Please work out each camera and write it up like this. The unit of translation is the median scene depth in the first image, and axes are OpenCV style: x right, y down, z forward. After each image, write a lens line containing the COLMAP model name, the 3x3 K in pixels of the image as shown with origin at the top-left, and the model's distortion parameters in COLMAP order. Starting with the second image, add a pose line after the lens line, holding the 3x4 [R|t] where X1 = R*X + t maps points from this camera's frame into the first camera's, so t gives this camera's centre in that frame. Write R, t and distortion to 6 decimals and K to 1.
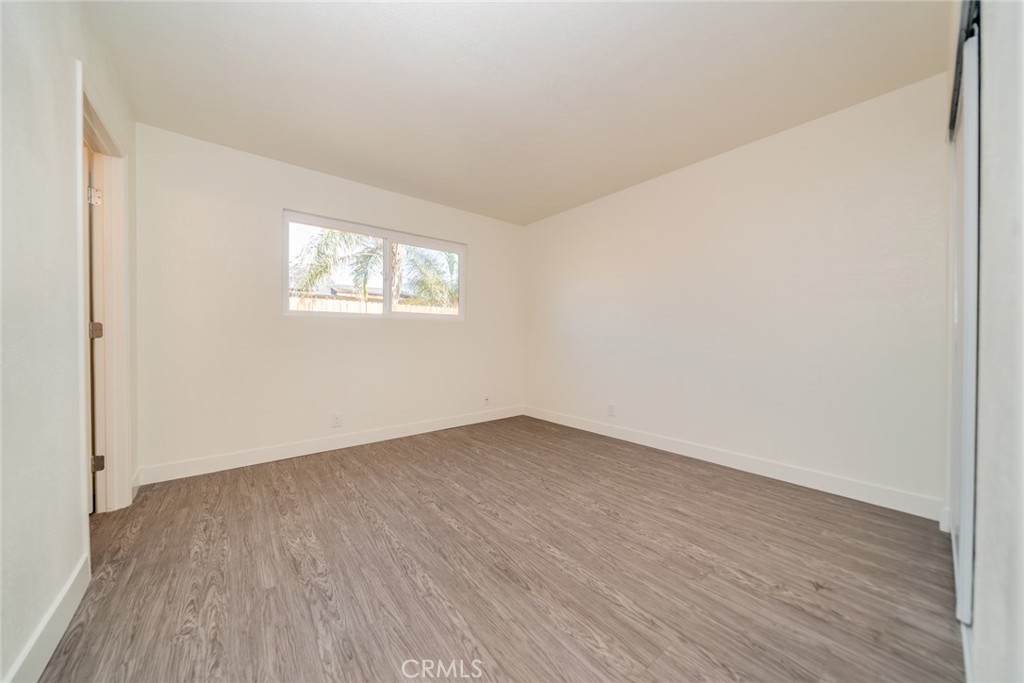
lens RADIAL K [[350.0, 0, 509.7], [0, 350.0, 343.2], [0, 0, 1]] dist [-0.007767, -0.000106]
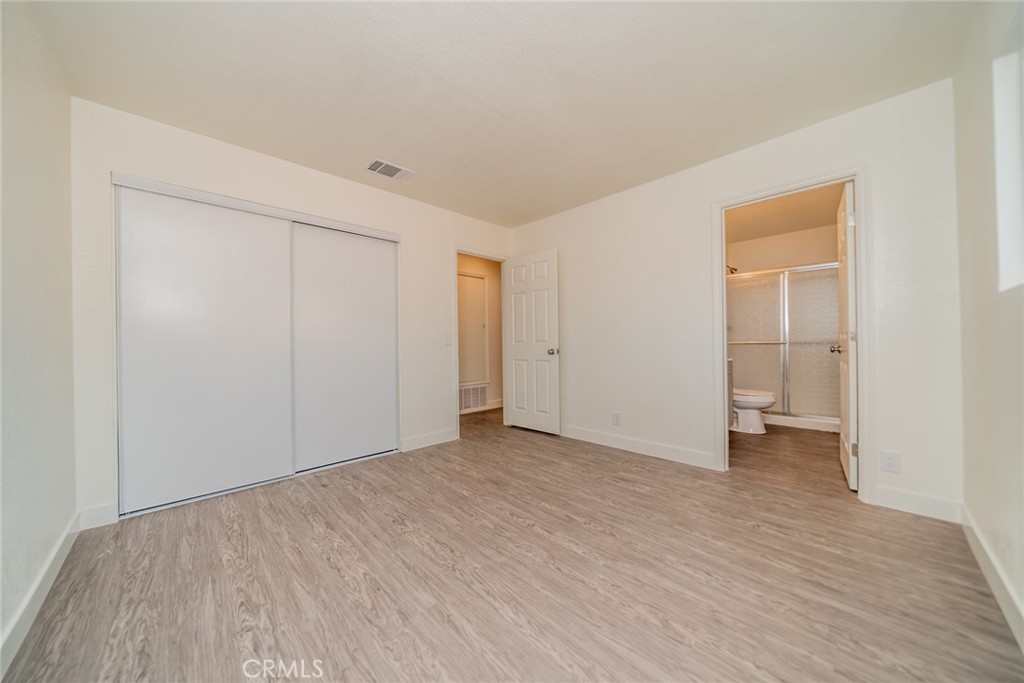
lens RADIAL K [[350.0, 0, 509.7], [0, 350.0, 343.2], [0, 0, 1]] dist [-0.007767, -0.000106]
pose [[-0.996570, 0.013933, -0.081574, 0.046977], [0.012852, 0.999823, 0.013767, -0.039756], [0.081751, 0.012672, -0.996572, 2.047248]]
